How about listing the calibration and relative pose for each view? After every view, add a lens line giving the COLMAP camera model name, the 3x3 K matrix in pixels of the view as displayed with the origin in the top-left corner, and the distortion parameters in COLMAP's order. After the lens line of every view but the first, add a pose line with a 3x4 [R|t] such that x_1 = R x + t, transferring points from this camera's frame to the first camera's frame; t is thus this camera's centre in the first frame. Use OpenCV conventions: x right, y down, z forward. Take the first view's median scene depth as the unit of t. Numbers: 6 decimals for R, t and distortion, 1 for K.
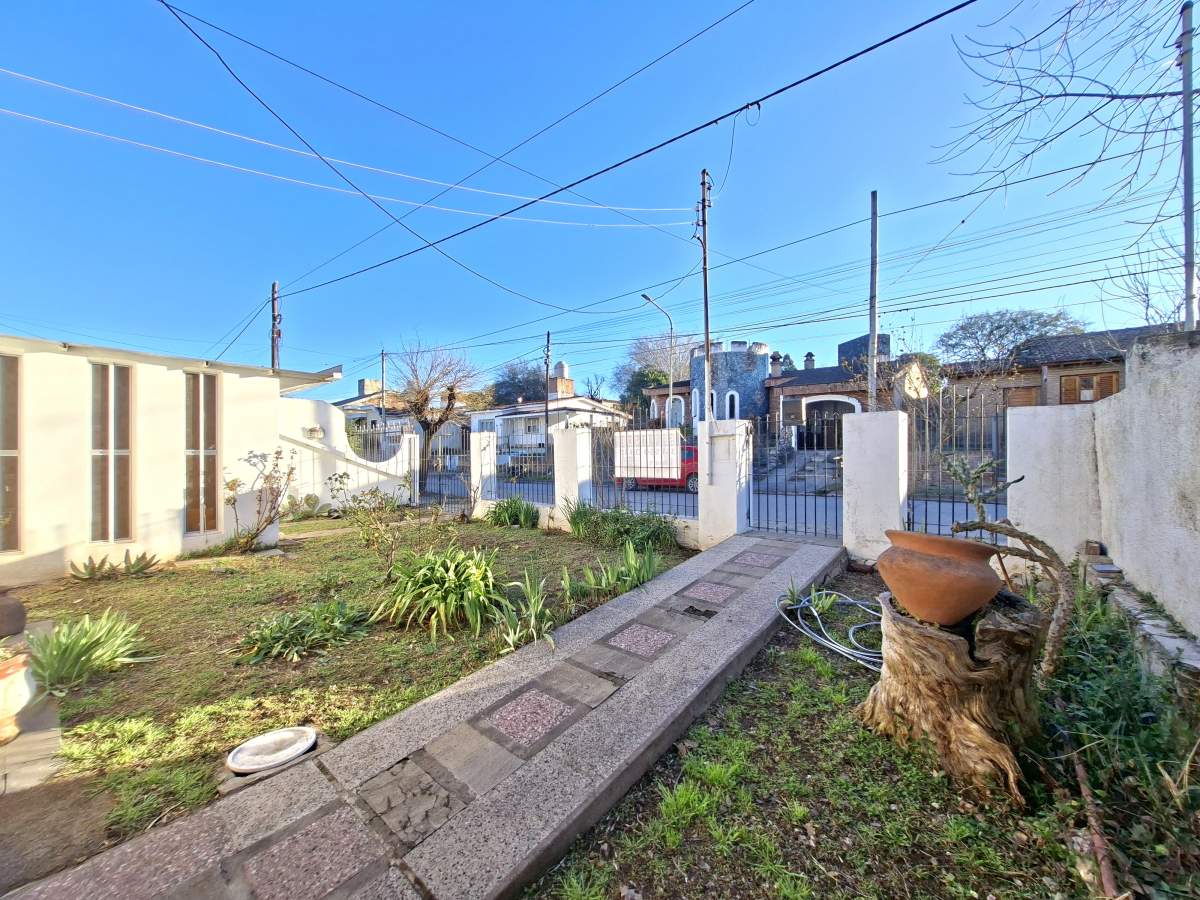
lens RADIAL K [[482.3, 0, 597.2], [0, 482.3, 453.8], [0, 0, 1]] dist [-0.010723, -0.000593]
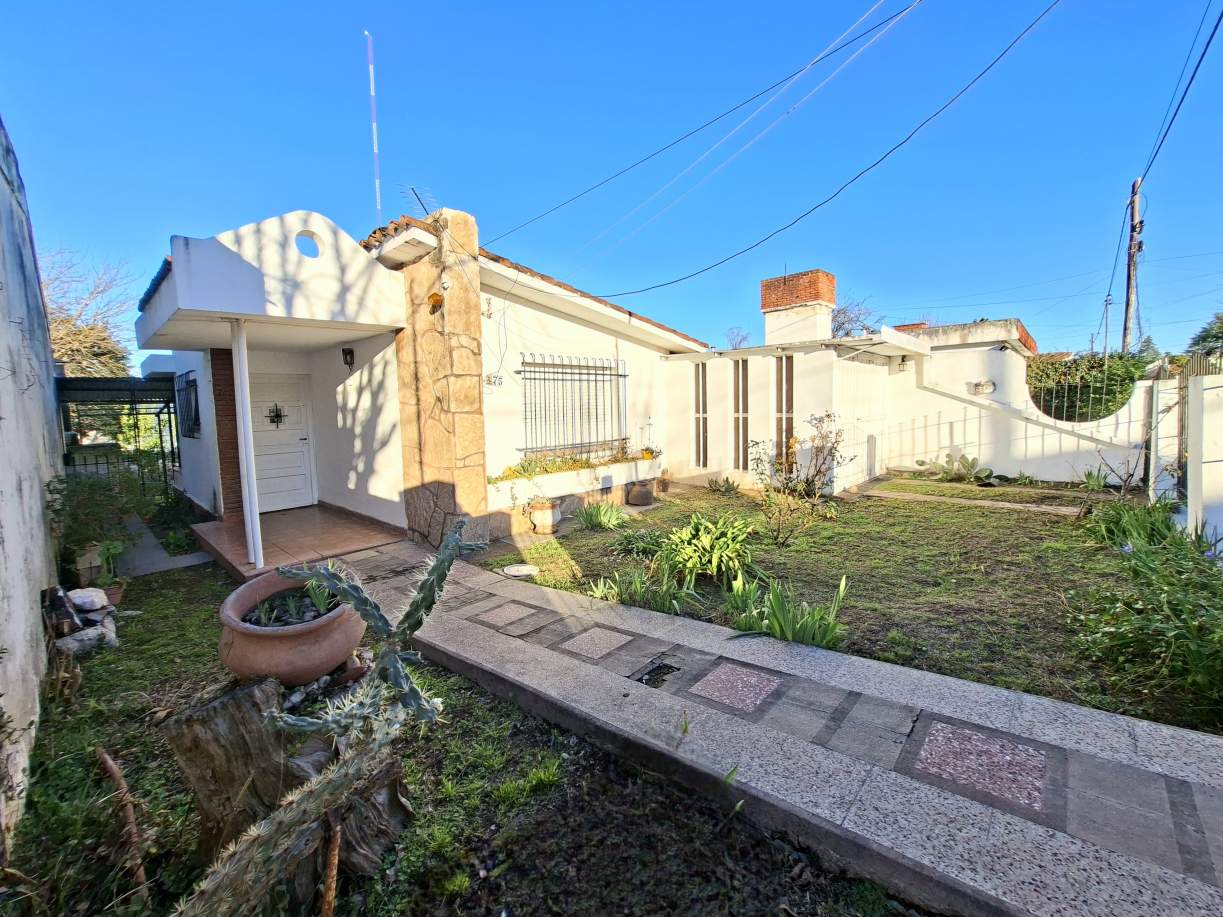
lens RADIAL K [[491.5, 0, 621.4], [0, 491.5, 445.5], [0, 0, 1]] dist [-0.010723, -0.000593]
pose [[-0.039097, 0.088524, -0.995306, 0.620191], [0.019865, 0.995940, 0.087800, -0.053040], [0.999038, -0.016339, -0.040697, 0.663139]]
